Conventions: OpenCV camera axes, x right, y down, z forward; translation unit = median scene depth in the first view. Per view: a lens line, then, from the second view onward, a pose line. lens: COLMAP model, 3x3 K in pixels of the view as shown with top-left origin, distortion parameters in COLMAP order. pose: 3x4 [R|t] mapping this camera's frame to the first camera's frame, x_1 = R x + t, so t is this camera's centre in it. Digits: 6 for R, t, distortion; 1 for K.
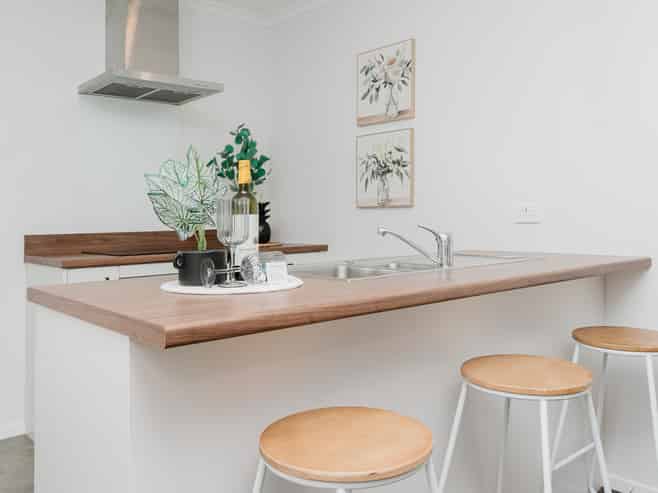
lens RADIAL K [[589.3, 0, 328.7], [0, 589.3, 245.3], [0, 0, 1]] dist [-0.044006, -0.000248]
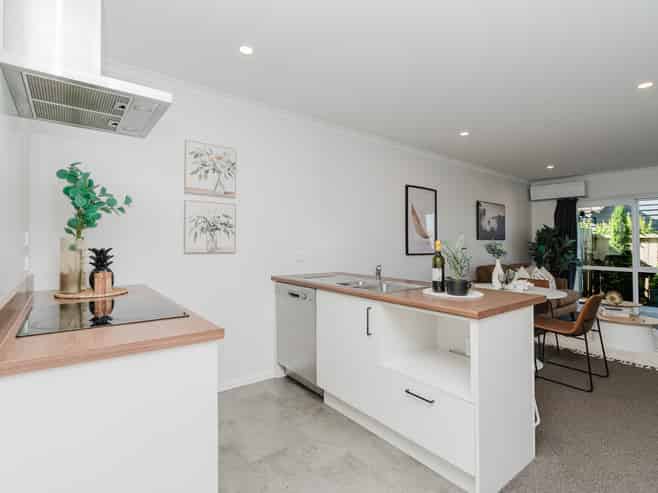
lens RADIAL K [[334.4, 0, 328.3], [0, 334.4, 244.1], [0, 0, 1]] dist [-0.000197, 0.000991]
pose [[0.062033, 0.009181, 0.998032, -0.727766], [0.038111, 0.999207, -0.011561, -0.066906], [-0.997346, 0.038753, 0.061634, 0.662489]]
